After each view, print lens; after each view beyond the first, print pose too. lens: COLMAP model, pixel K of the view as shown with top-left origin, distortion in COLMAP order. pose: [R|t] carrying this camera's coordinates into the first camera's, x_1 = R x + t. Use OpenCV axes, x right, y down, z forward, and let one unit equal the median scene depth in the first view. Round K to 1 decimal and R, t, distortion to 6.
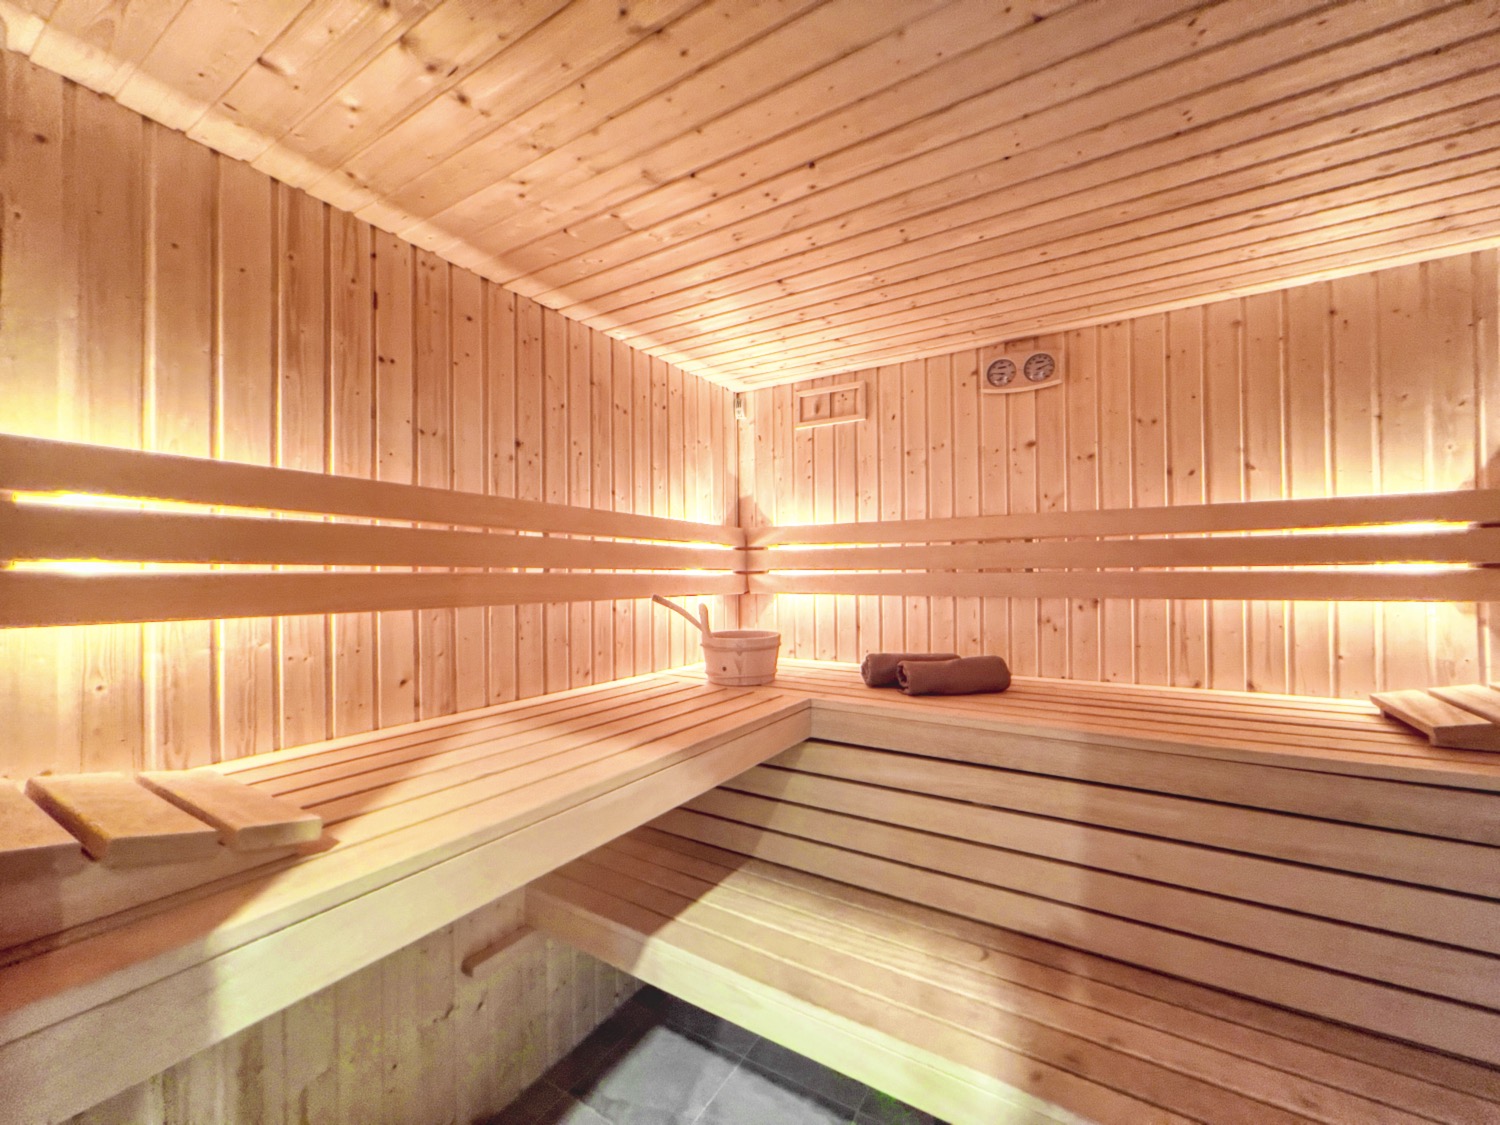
lens RADIAL K [[610.3, 0, 742.6], [0, 610.3, 573.5], [0, 0, 1]] dist [-0.004493, 0.002410]
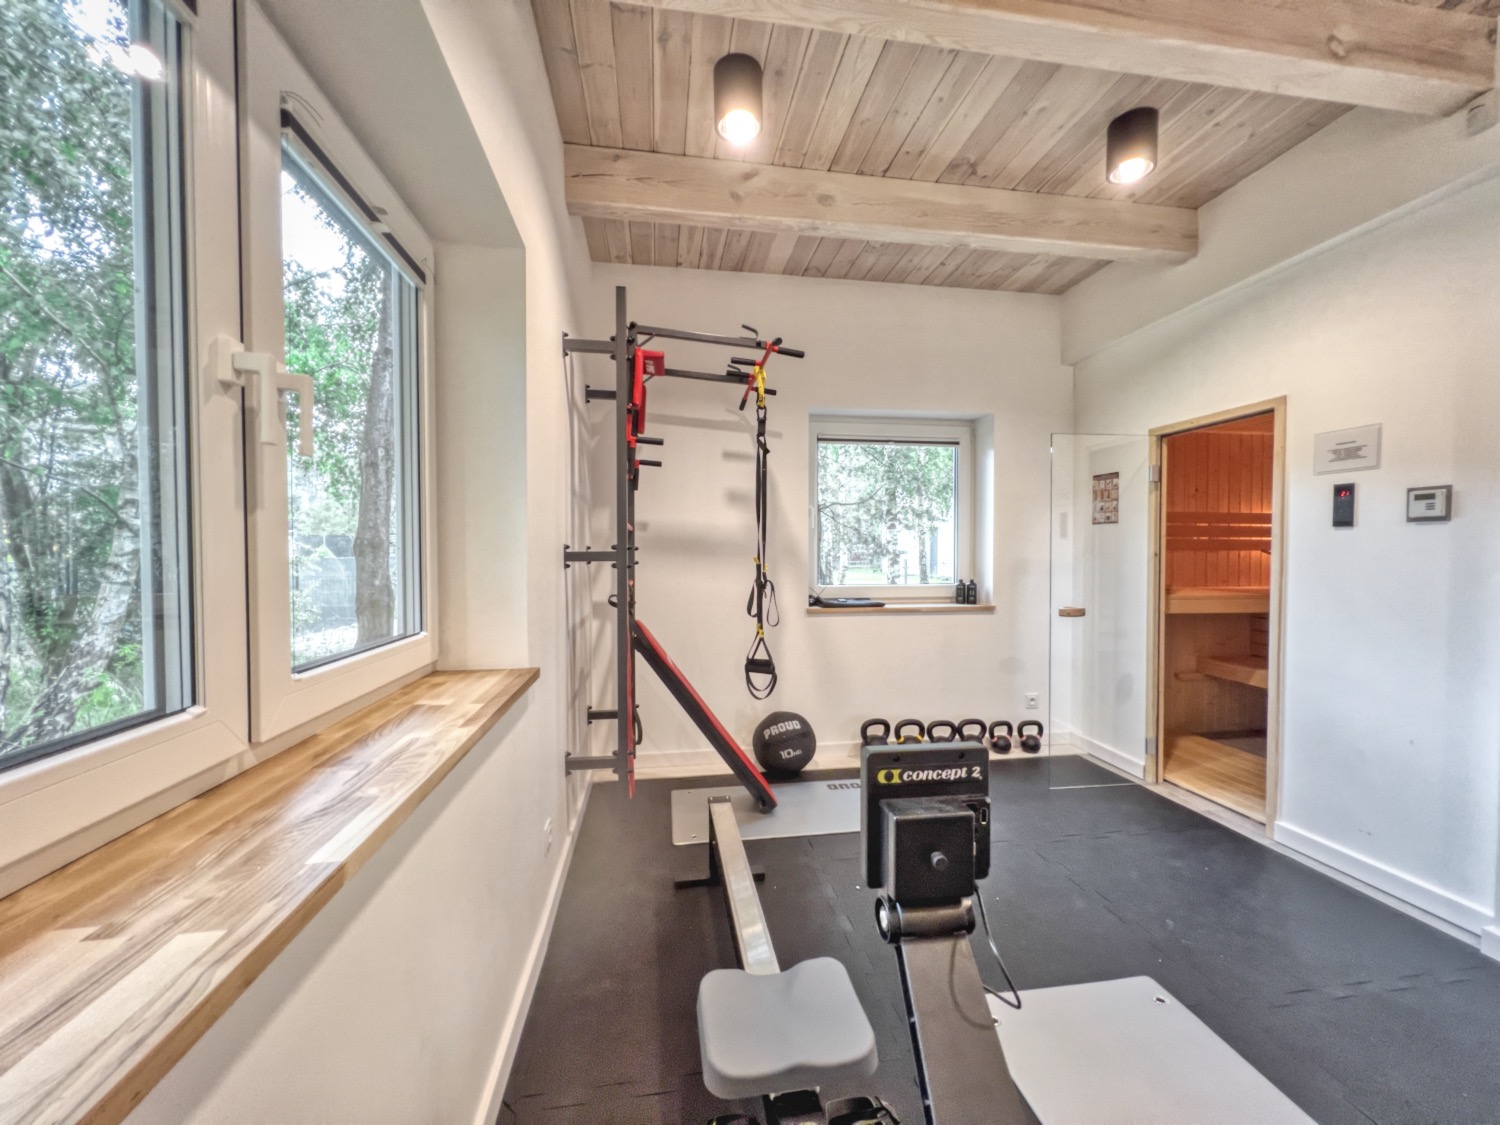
lens RADIAL K [[610.3, 0, 754.3], [0, 610.3, 562.1], [0, 0, 1]] dist [-0.004493, 0.002410]
pose [[0.659844, 0.017320, -0.751203, 0.318487], [0.002437, 0.999680, 0.025190, 0.023789], [0.751399, -0.018453, 0.659590, -1.953131]]
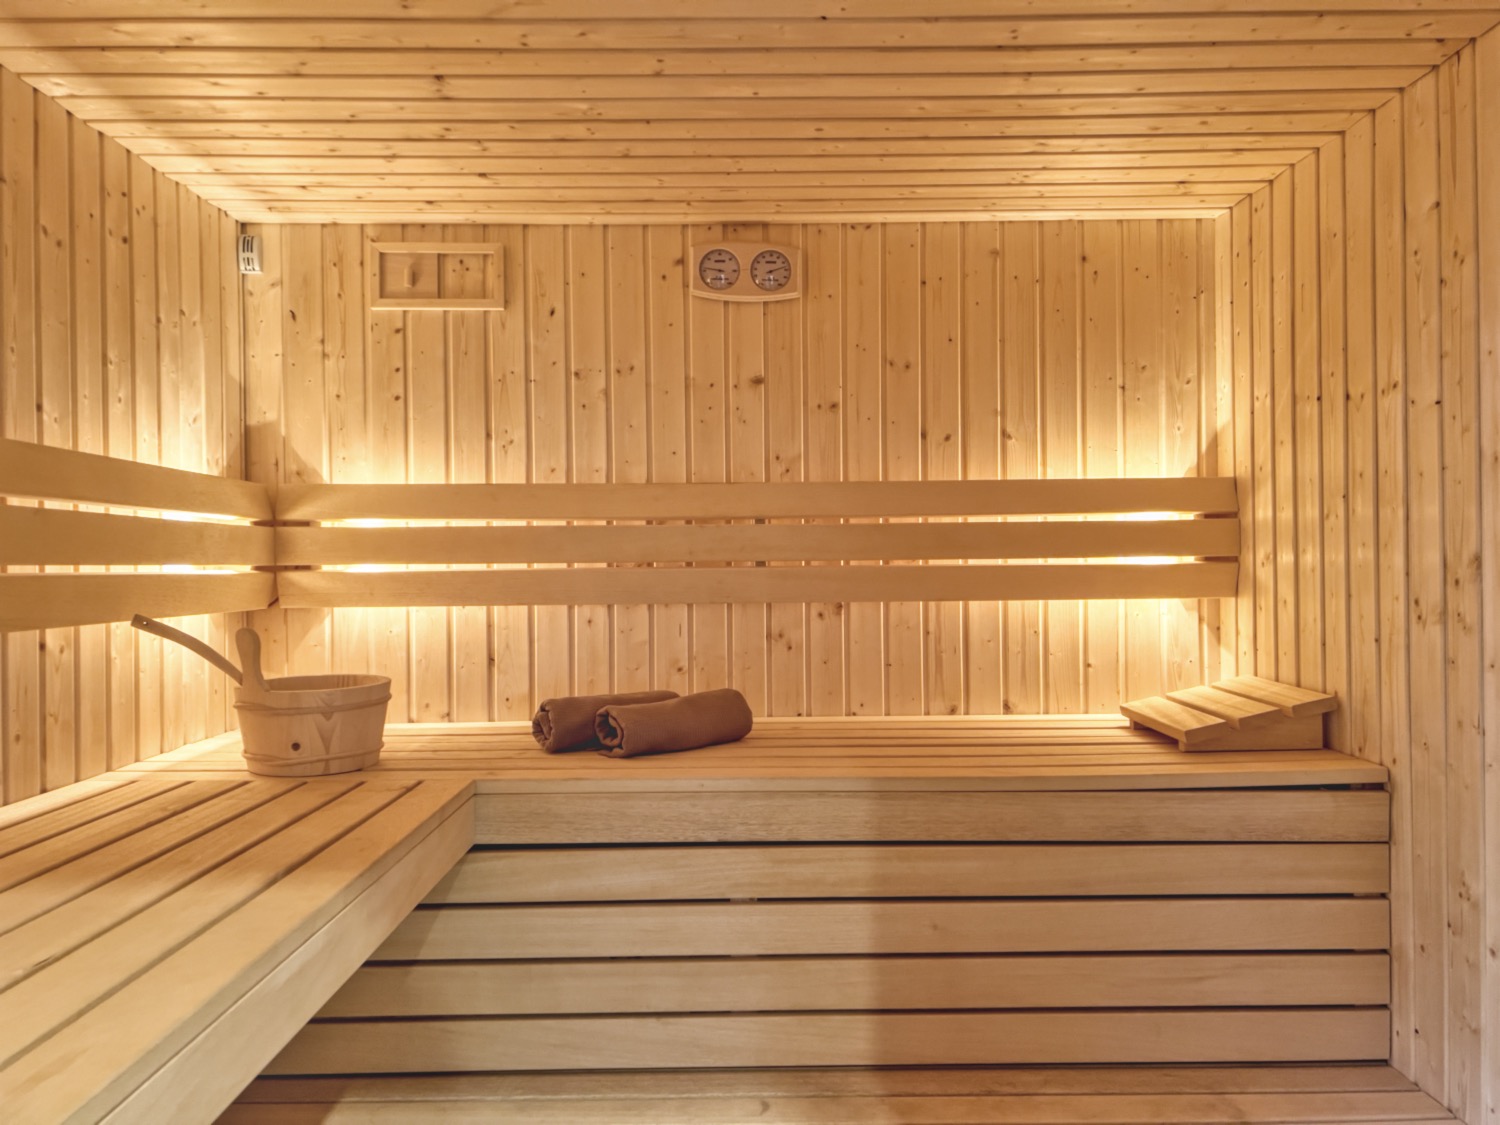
lens RADIAL K [[1119.2, 0, 757.7], [0, 1119.2, 577.9], [0, 0, 1]] dist [0.062991, -0.064228]
pose [[0.846743, -0.010924, 0.531889, -0.219652], [0.003247, 0.999877, 0.015367, -0.009257], [-0.531992, -0.011285, 0.846674, -0.079687]]
